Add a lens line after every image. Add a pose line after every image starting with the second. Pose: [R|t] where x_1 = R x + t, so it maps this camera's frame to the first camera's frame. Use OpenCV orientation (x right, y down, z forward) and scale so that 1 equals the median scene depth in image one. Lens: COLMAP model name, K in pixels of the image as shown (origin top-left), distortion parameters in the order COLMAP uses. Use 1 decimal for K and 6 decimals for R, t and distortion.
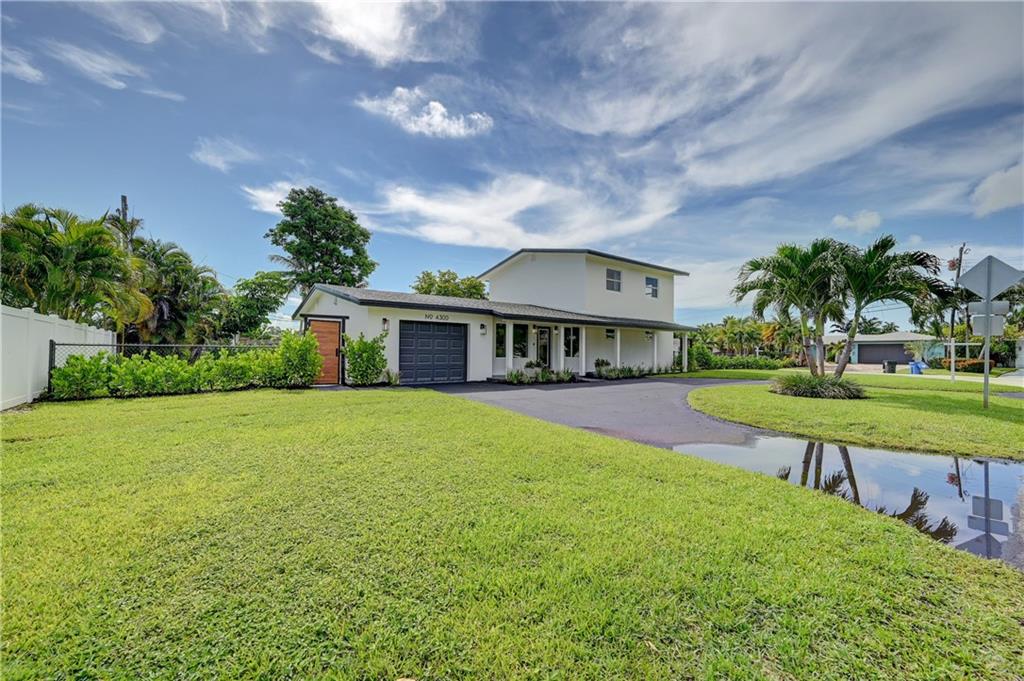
lens RADIAL K [[415.9, 0, 506.9], [0, 415.9, 346.7], [0, 0, 1]] dist [0.001774, 0.000066]
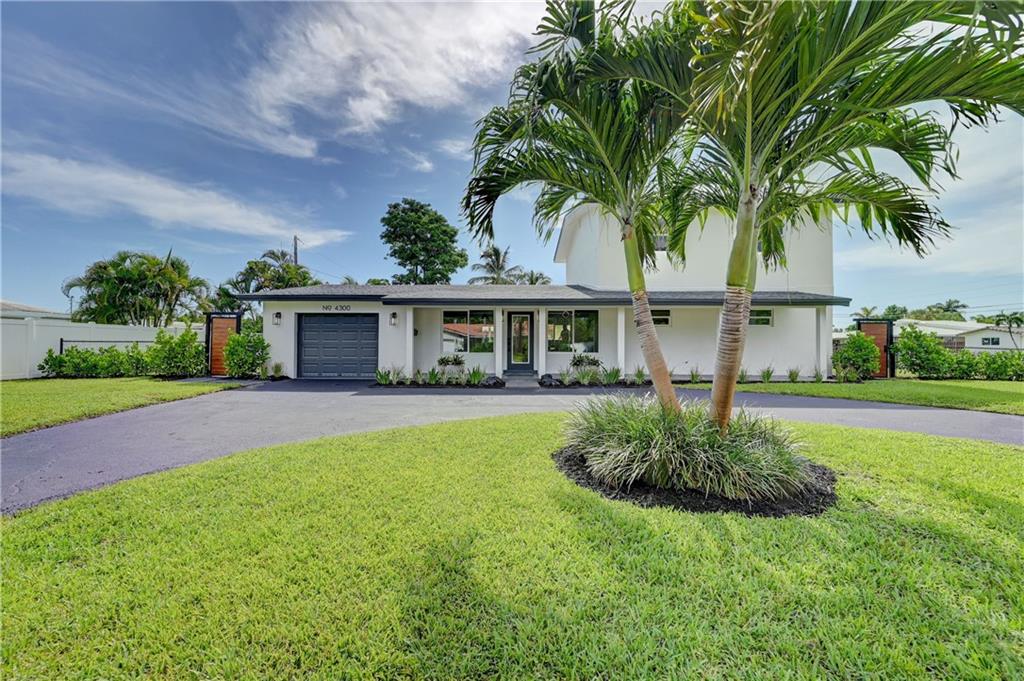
lens RADIAL K [[402.7, 0, 514.2], [0, 402.7, 343.6], [0, 0, 1]] dist [0.000689, 0.000271]
pose [[0.789092, -0.007045, -0.614235, 0.631351], [0.010608, 0.999941, 0.002159, 0.009485], [0.614184, -0.008219, 0.789120, 0.490908]]
